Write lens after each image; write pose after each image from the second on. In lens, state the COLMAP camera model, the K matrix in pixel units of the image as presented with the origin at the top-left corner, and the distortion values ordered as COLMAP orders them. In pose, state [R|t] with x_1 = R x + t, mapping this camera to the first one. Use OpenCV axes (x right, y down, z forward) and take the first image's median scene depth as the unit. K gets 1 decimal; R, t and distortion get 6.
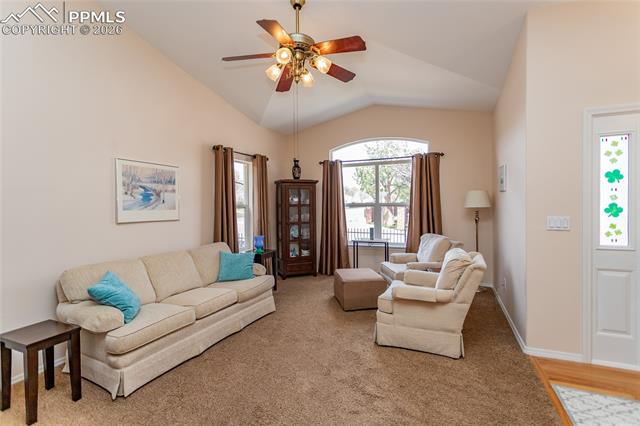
lens RADIAL K [[311.5, 0, 319.7], [0, 311.5, 207.5], [0, 0, 1]] dist [0.000384, 0.003634]
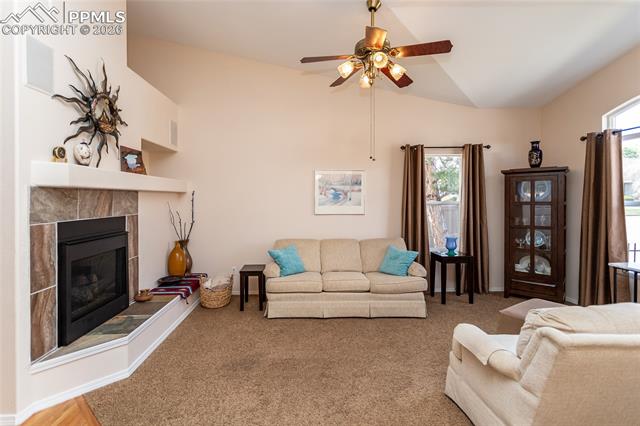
lens RADIAL K [[311.5, 0, 294.3], [0, 311.5, 202.0], [0, 0, 1]] dist [0.000384, 0.003634]
pose [[0.392715, 0.016926, -0.919504, 0.589703], [-0.006097, 0.999857, 0.015801, -0.026693], [0.919640, -0.000599, 0.392762, 0.293430]]
